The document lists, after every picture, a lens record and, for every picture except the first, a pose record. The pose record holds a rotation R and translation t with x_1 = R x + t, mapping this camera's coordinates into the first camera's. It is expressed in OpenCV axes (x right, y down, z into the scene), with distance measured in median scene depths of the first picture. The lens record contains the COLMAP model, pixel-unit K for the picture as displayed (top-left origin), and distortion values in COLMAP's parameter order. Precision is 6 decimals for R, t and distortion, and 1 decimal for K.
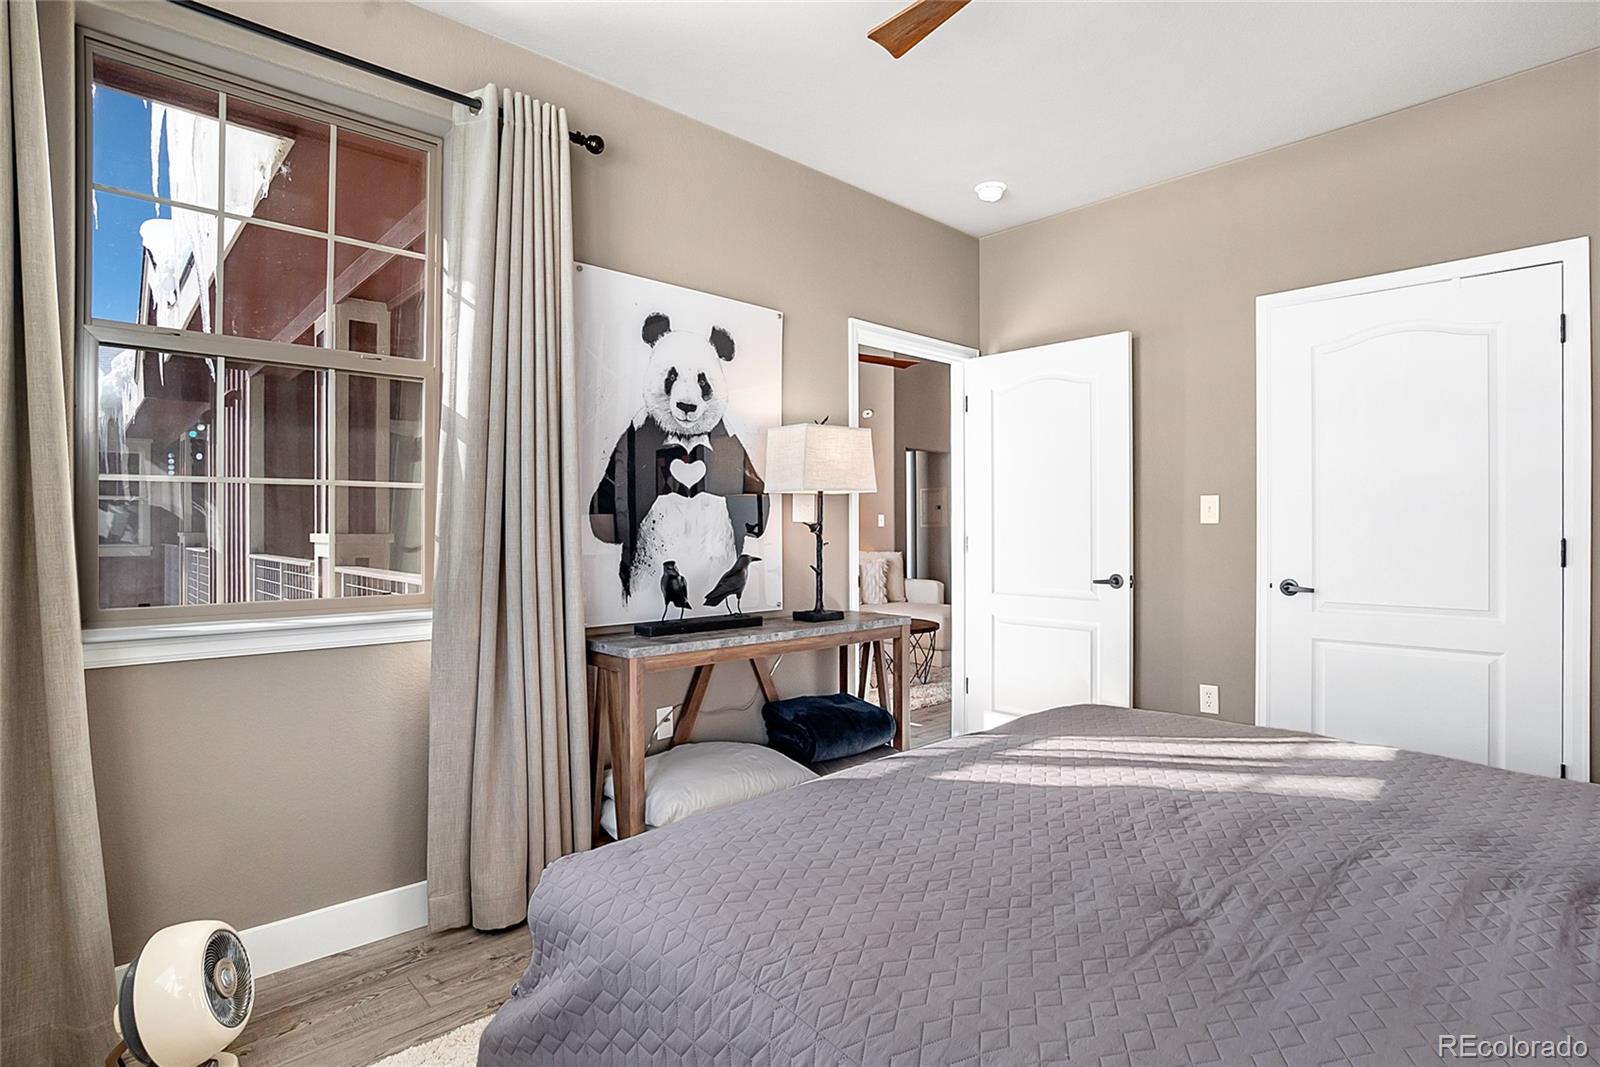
lens RADIAL K [[799.0, 0, 791.0], [0, 799.0, 532.0], [0, 0, 1]] dist [-0.058642, 0.030118]
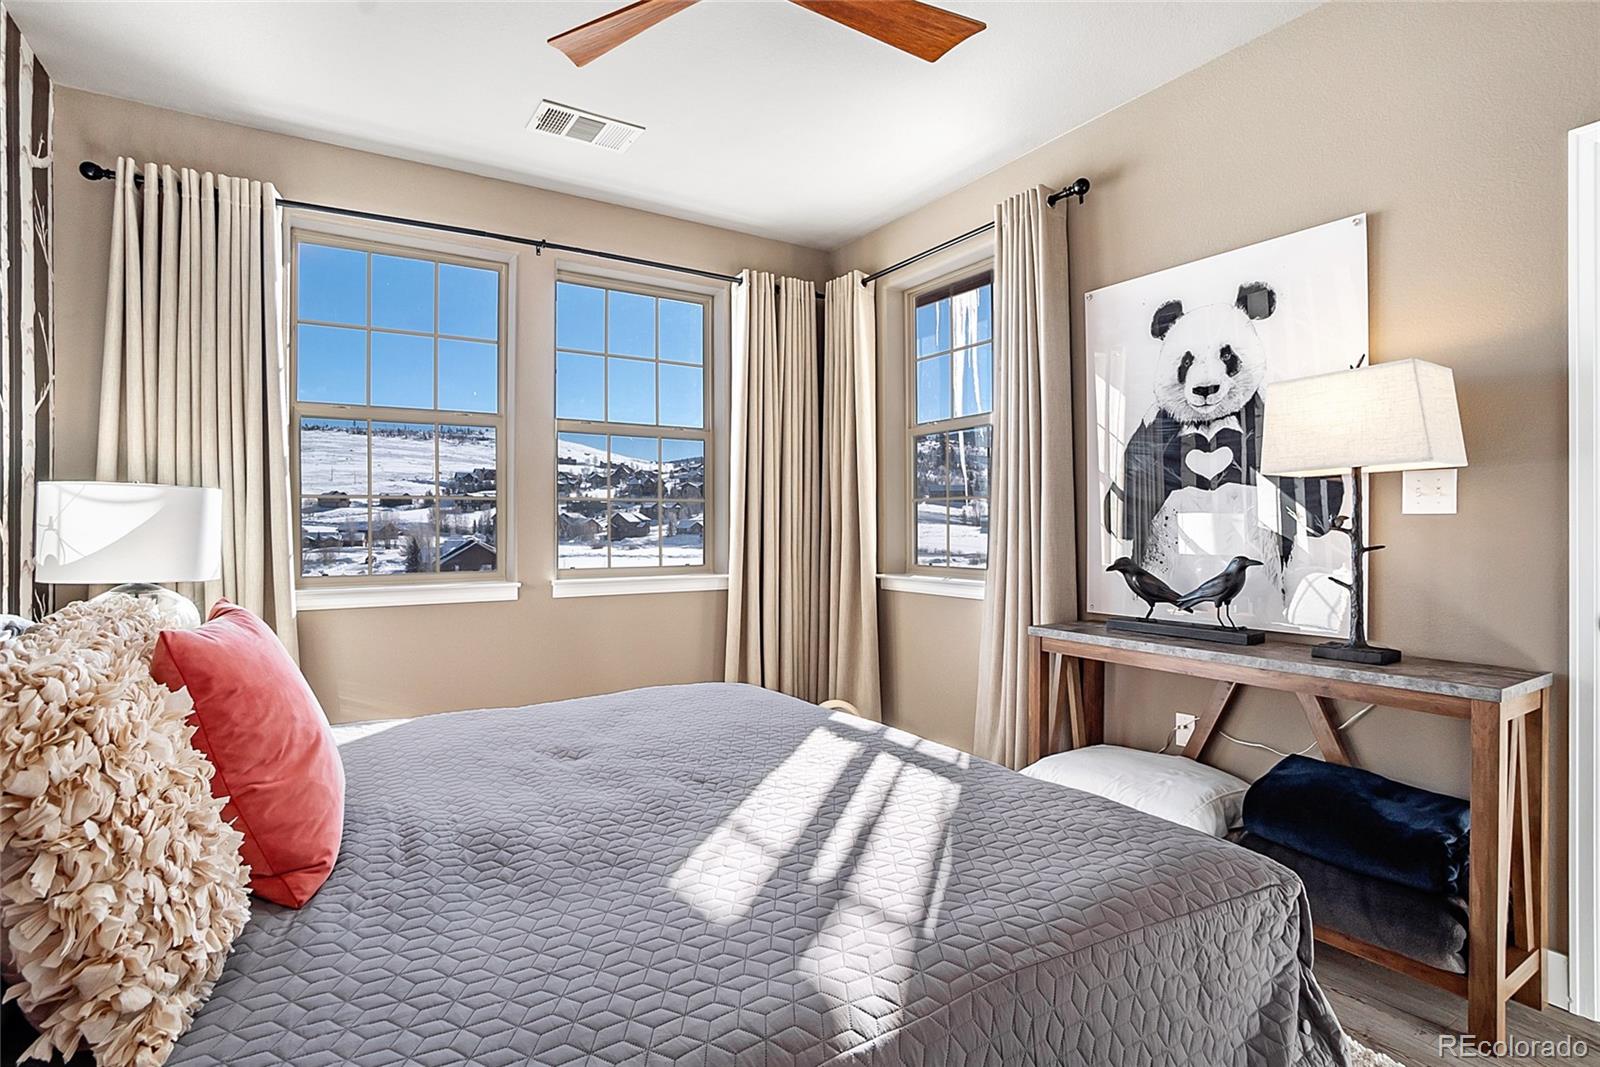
lens RADIAL K [[779.9, 0, 800.0], [0, 779.9, 533.5], [0, 0, 1]] dist [-0.058103, 0.000043]
pose [[-0.167440, 0.006090, -0.985863, 0.809079], [-0.001404, 0.999978, 0.006416, 0.000866], [0.985881, 0.002458, -0.167428, 0.697031]]
